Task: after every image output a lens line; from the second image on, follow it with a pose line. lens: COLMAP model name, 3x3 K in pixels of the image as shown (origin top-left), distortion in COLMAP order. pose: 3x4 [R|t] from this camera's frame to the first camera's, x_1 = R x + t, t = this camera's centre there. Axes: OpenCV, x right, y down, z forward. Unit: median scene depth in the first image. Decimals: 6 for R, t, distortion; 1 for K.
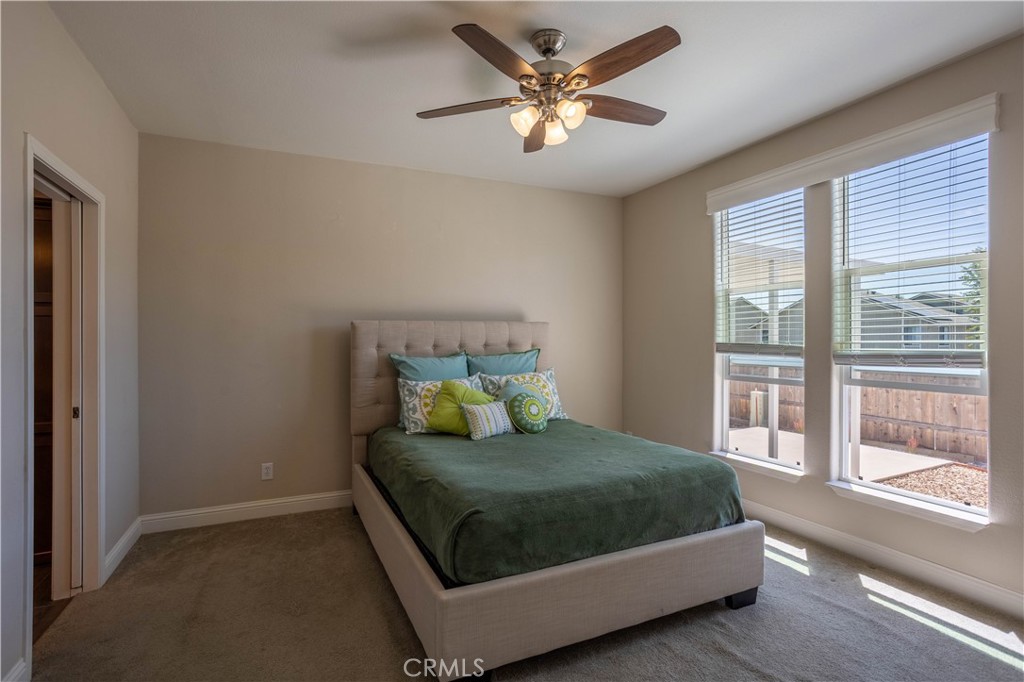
lens RADIAL K [[493.9, 0, 506.8], [0, 493.9, 338.2], [0, 0, 1]] dist [-0.057050, 0.034660]
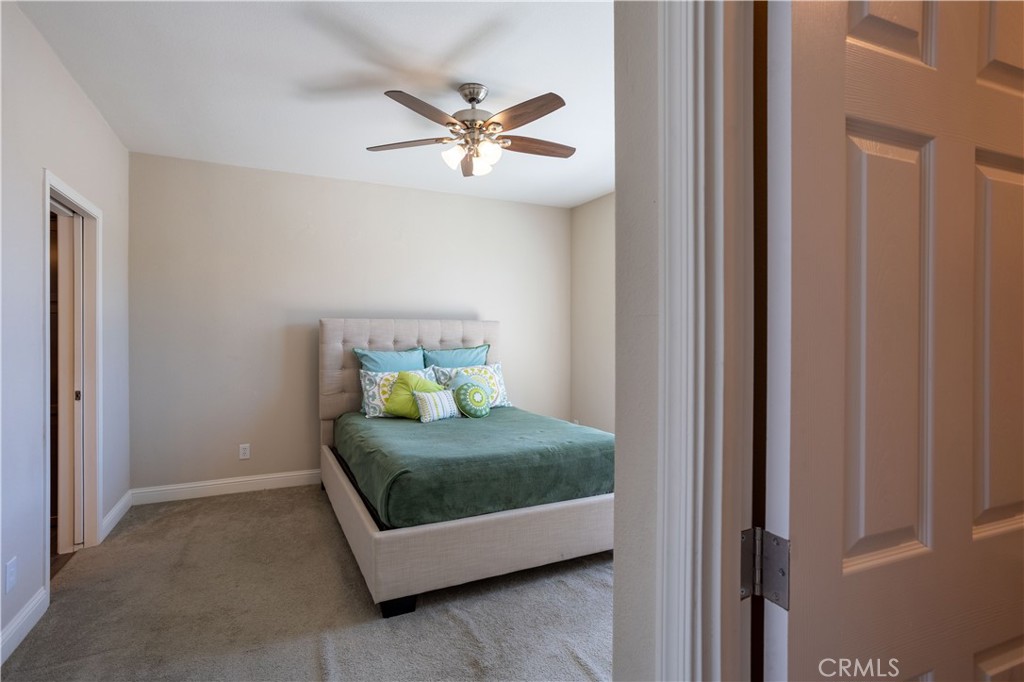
lens RADIAL K [[493.9, 0, 506.8], [0, 493.9, 338.2], [0, 0, 1]] dist [-0.057050, 0.034660]
pose [[0.999665, 0.005190, 0.025340, 0.118225], [-0.005331, 0.999971, 0.005518, 0.000837], [-0.025311, -0.005651, 0.999664, -0.194734]]
